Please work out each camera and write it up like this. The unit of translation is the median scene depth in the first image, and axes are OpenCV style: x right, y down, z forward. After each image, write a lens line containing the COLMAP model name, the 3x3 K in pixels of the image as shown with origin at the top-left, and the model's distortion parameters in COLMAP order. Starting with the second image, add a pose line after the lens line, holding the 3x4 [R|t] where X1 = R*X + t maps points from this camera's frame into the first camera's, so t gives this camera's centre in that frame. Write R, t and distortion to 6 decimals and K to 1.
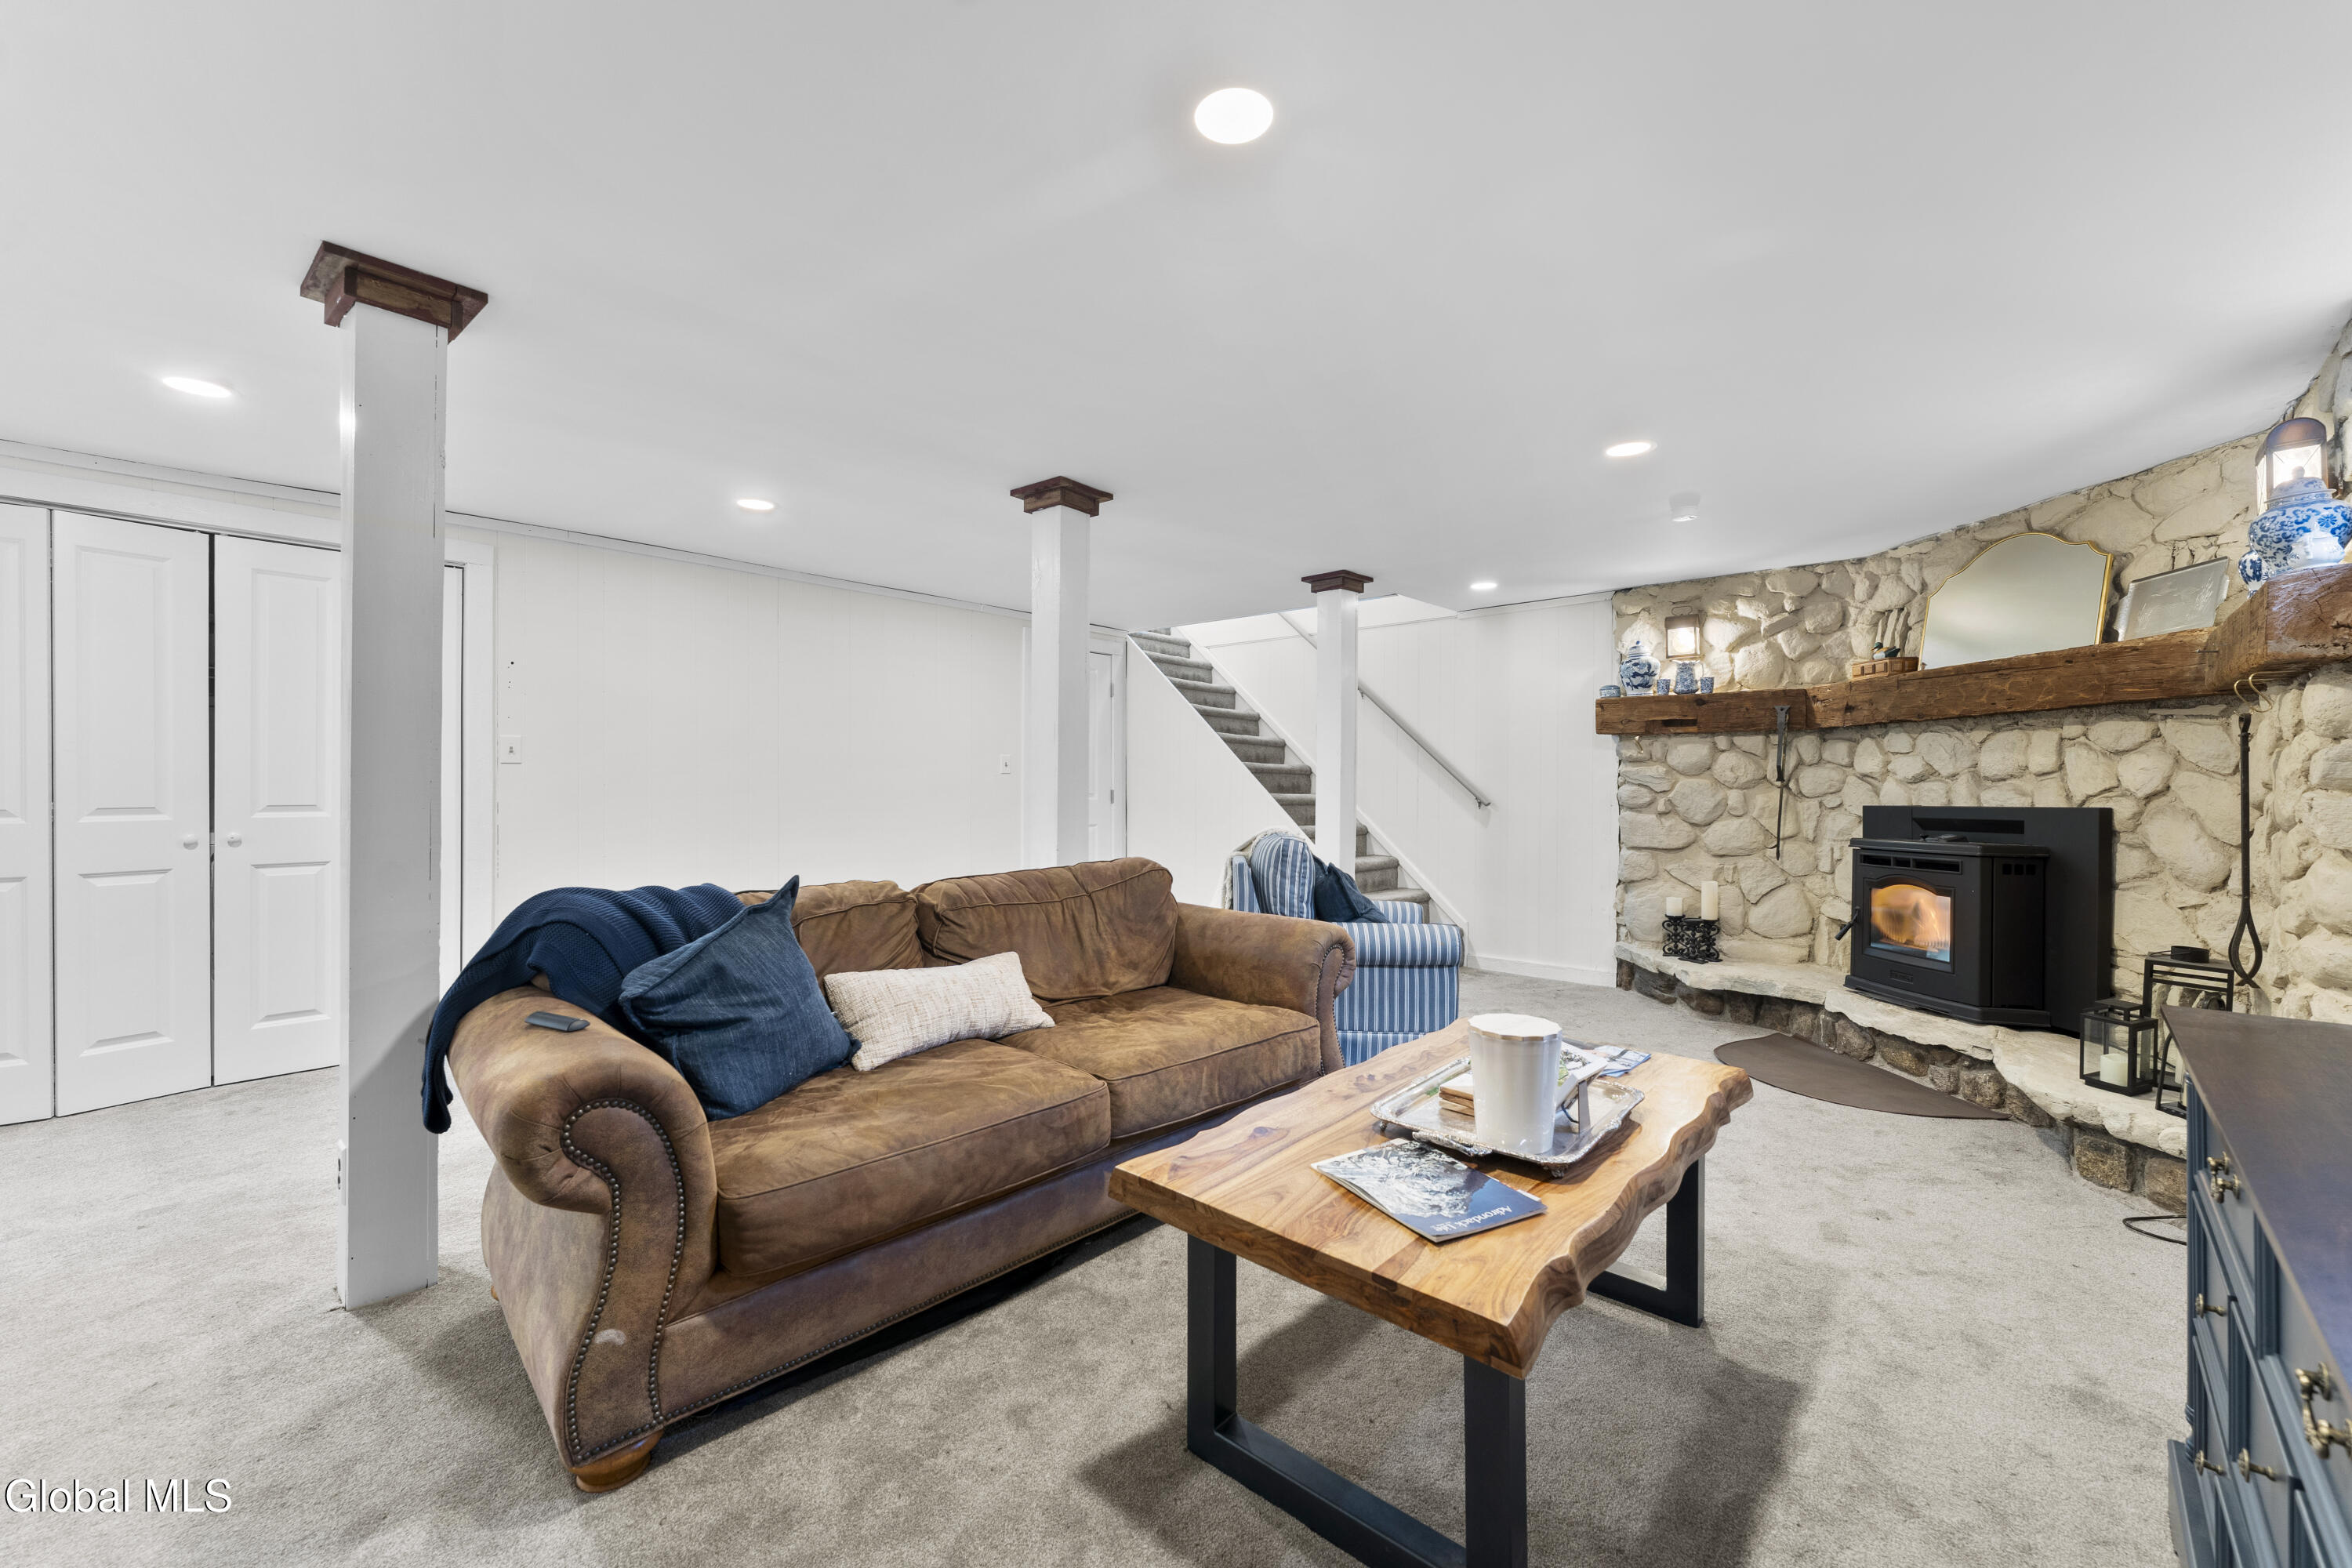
lens RADIAL K [[942.1, 0, 1174.4], [0, 942.1, 788.0], [0, 0, 1]] dist [0.000989, 0.000132]
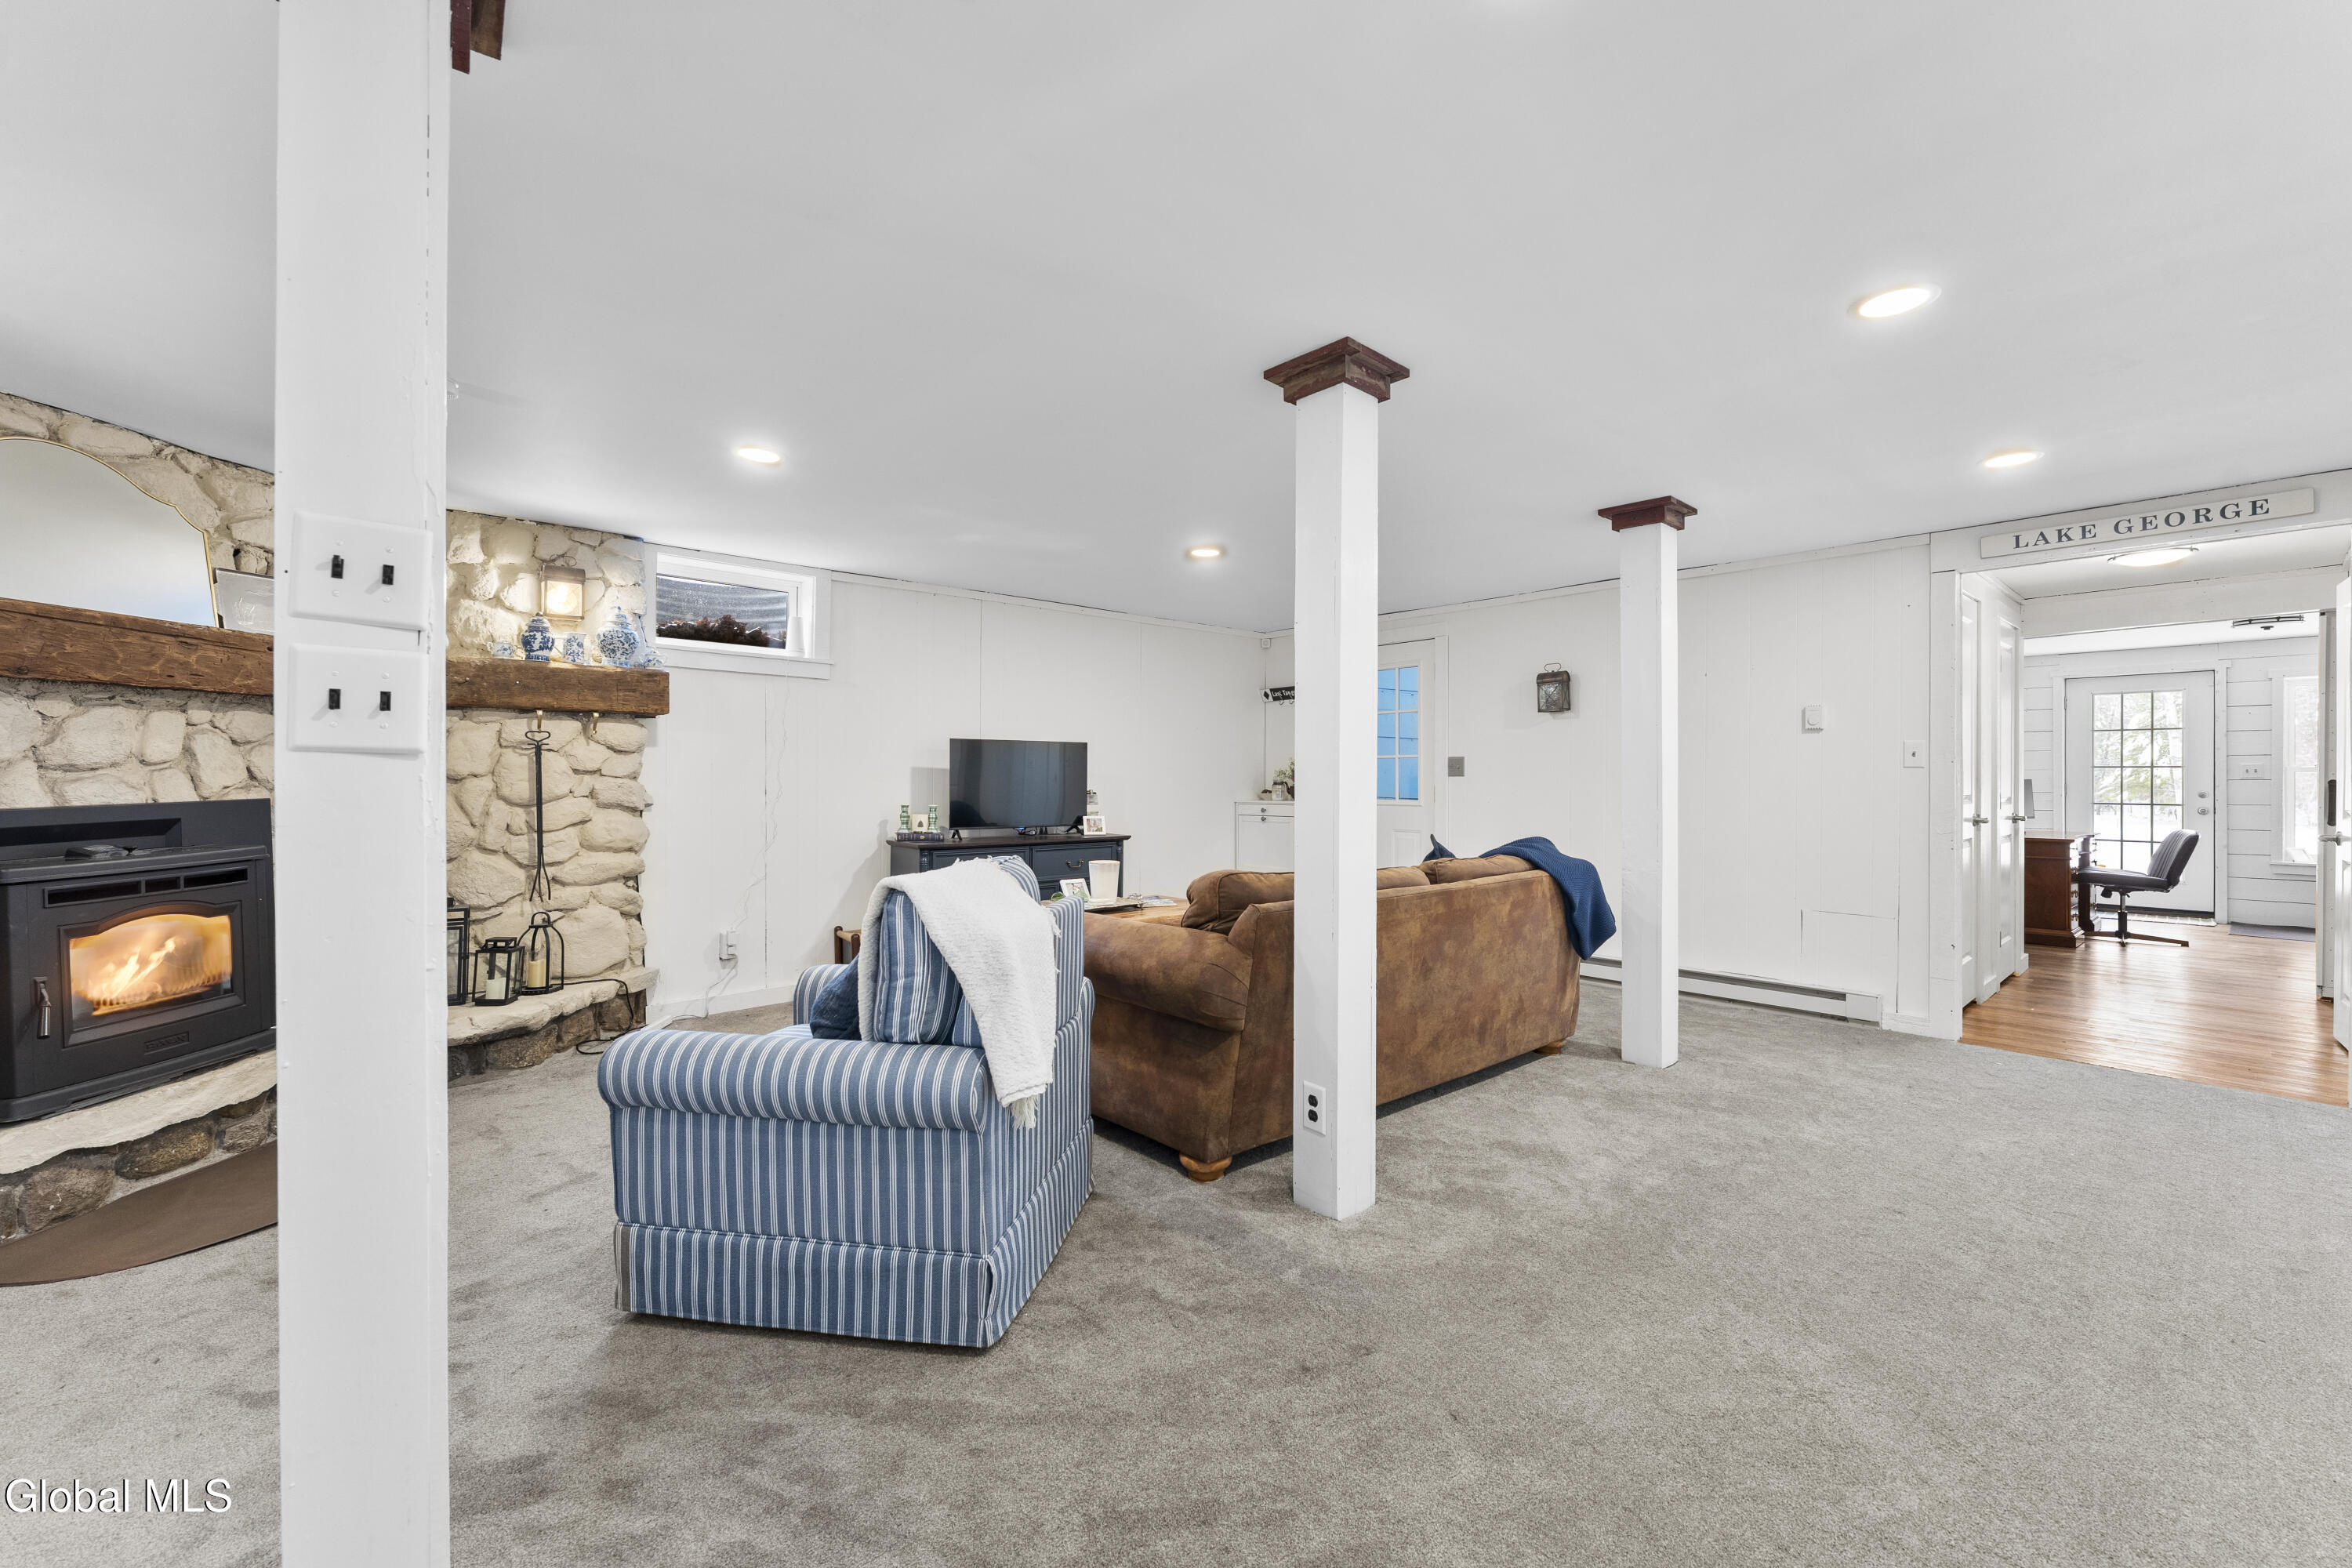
lens RADIAL K [[942.1, 0, 1174.4], [0, 942.1, 788.0], [0, 0, 1]] dist [0.000989, 0.000132]
pose [[-0.994137, -0.007065, 0.107899, -0.059690], [-0.004915, 0.999784, 0.020178, -0.010811], [-0.108018, 0.019529, -0.993957, 1.355761]]
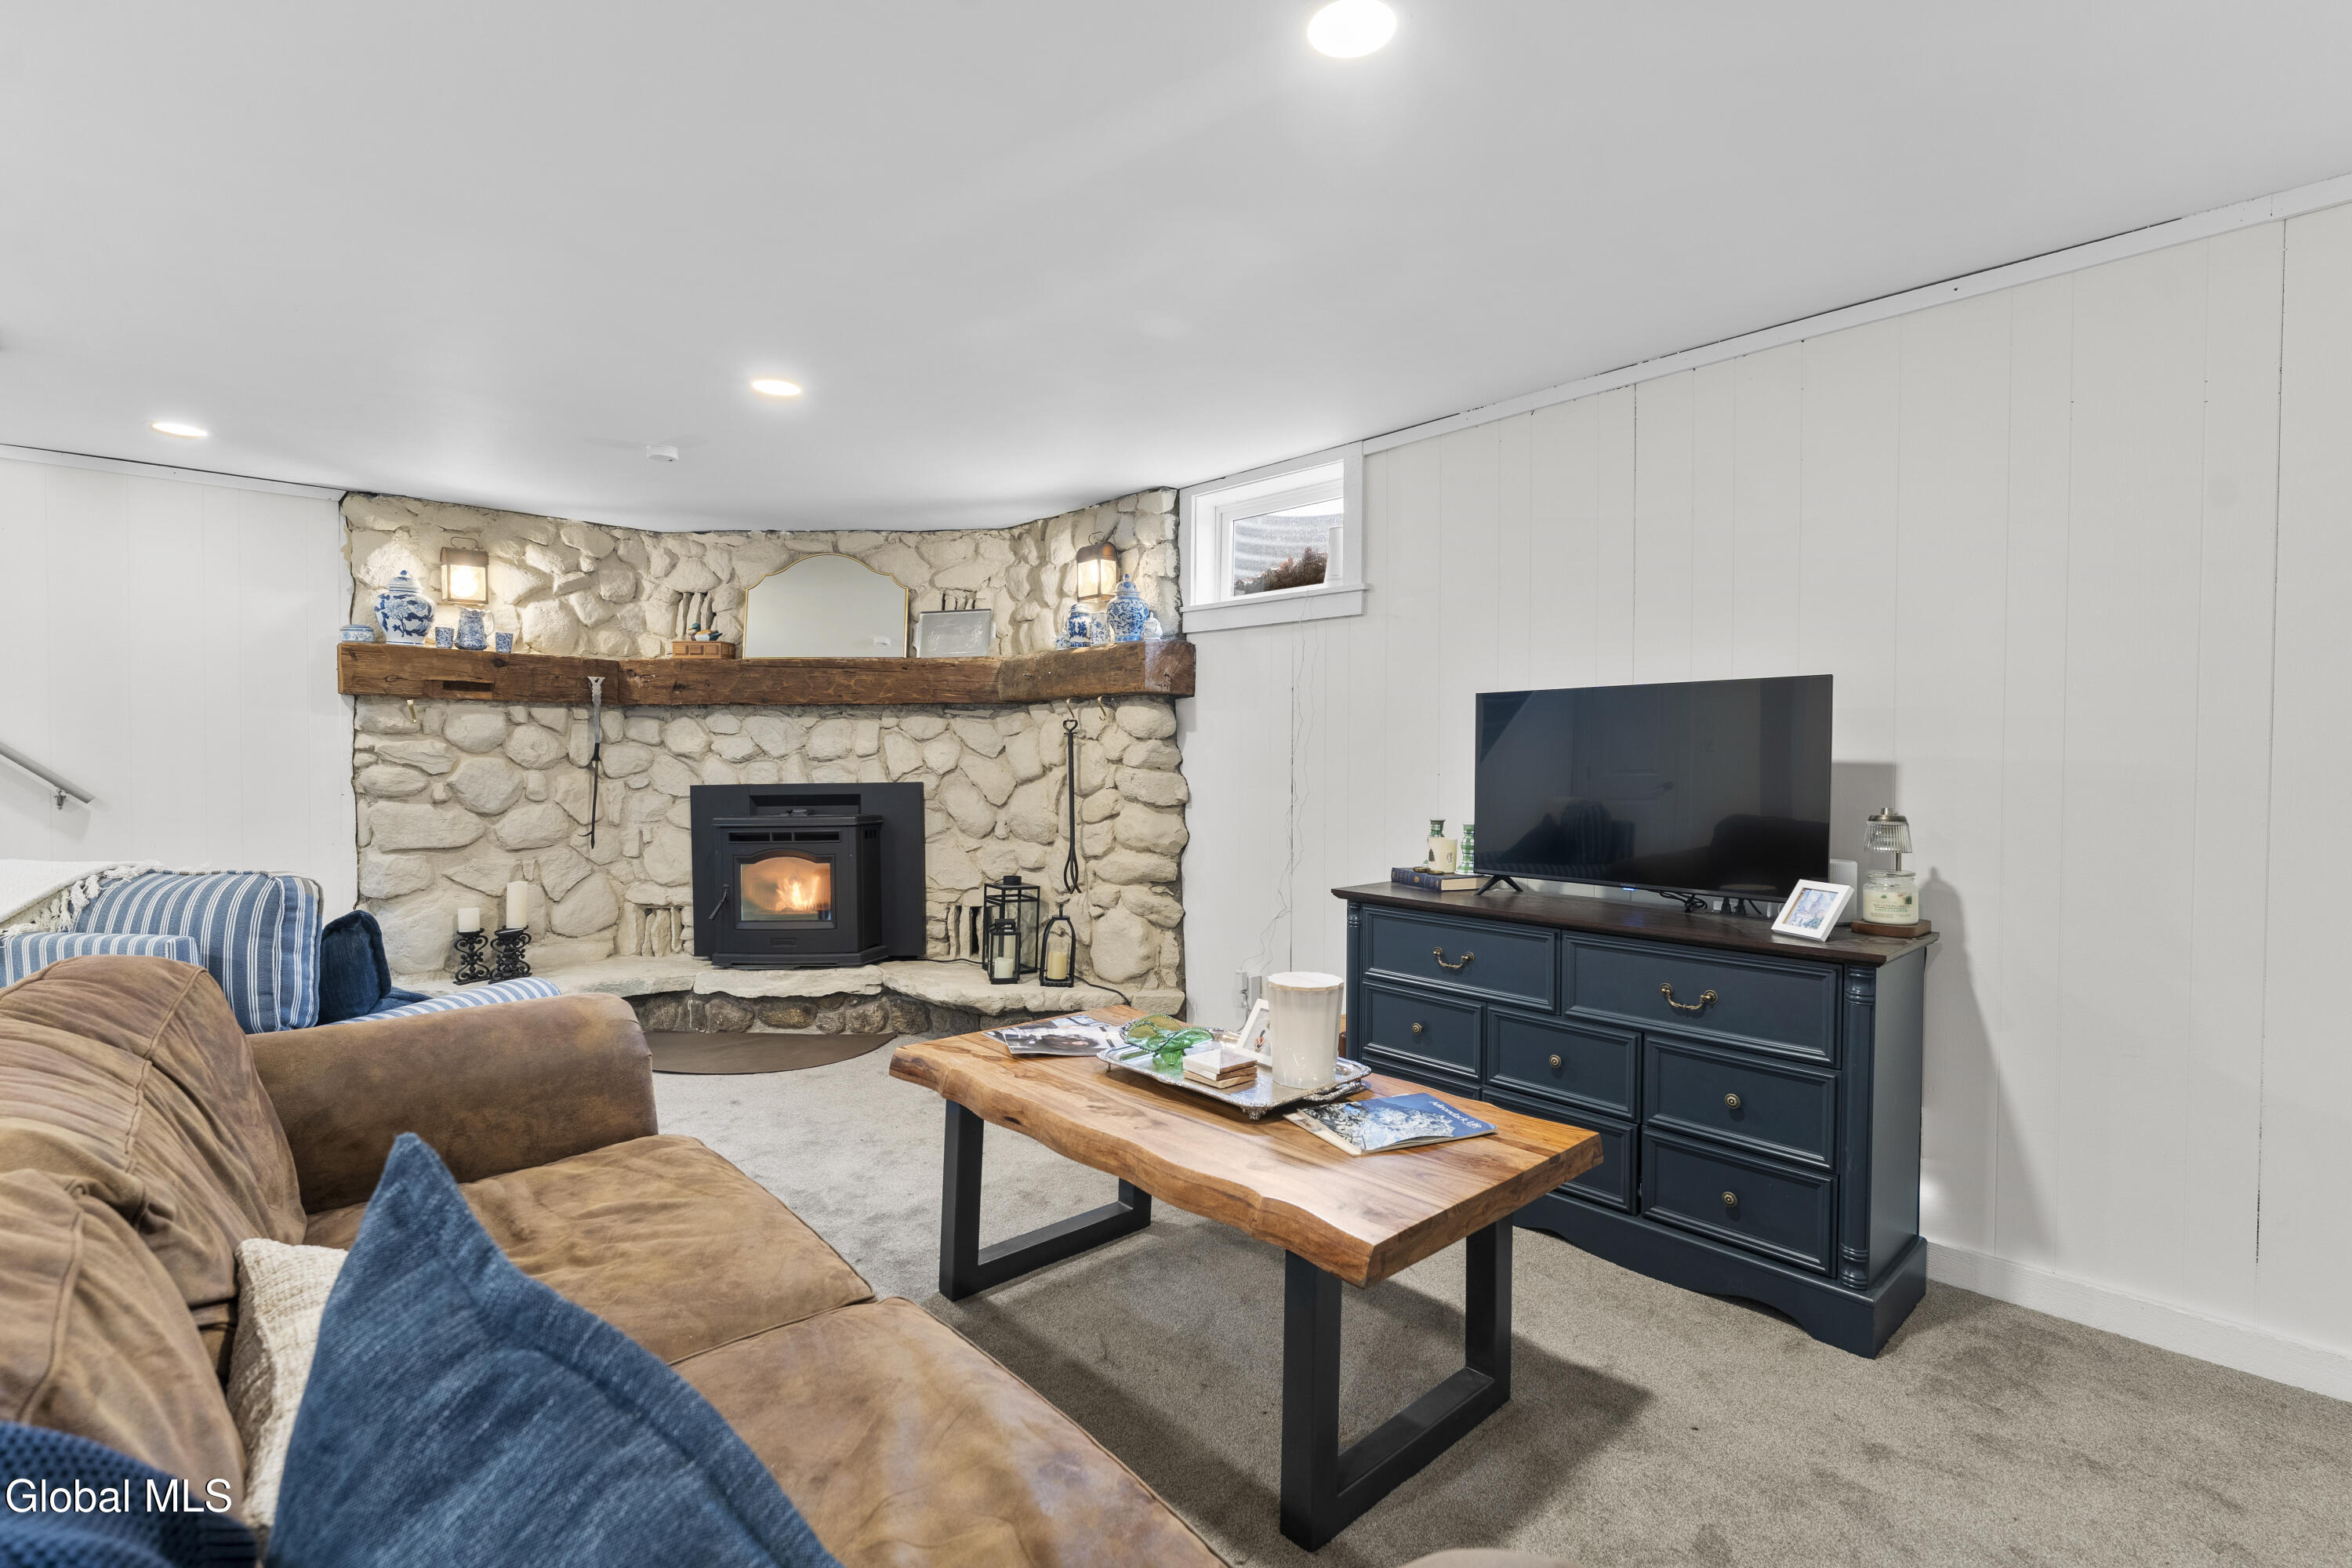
lens RADIAL K [[1065.7, 0, 1176.5], [0, 1065.7, 791.5], [0, 0, 1]] dist [-0.001194, -0.000136]
pose [[0.078890, -0.030490, 0.996417, -0.338350], [0.003425, 0.999535, 0.030315, -0.006895], [-0.996877, 0.001021, 0.078957, 0.377090]]
